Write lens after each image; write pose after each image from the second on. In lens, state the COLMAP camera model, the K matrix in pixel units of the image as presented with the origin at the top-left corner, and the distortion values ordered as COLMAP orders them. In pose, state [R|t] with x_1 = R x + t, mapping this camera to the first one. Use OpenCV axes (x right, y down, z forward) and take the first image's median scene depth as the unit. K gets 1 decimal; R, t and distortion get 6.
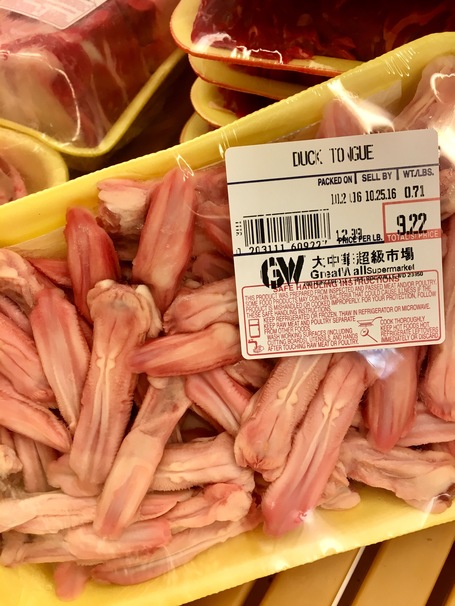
lens RADIAL K [[517.1, 0, 226.9], [0, 517.1, 302.7], [0, 0, 1]] dist [-0.017676, -0.004825]
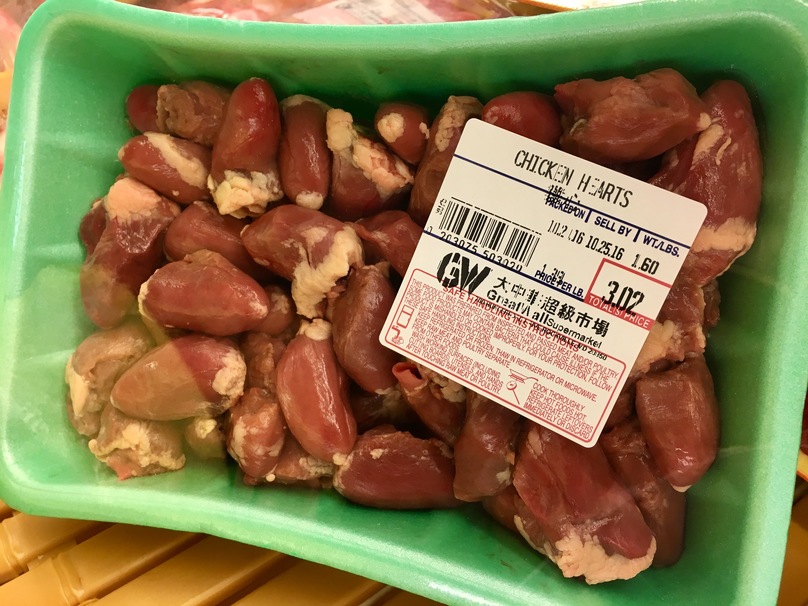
lens RADIAL K [[689.4, 0, 405.0], [0, 689.4, 303.8], [0, 0, 1]] dist [-0.017676, -0.004825]
pose [[0.829308, 0.490549, -0.267599, 0.363612], [-0.498619, 0.865808, 0.041900, -0.018017], [0.252243, 0.098682, 0.962619, -0.127060]]
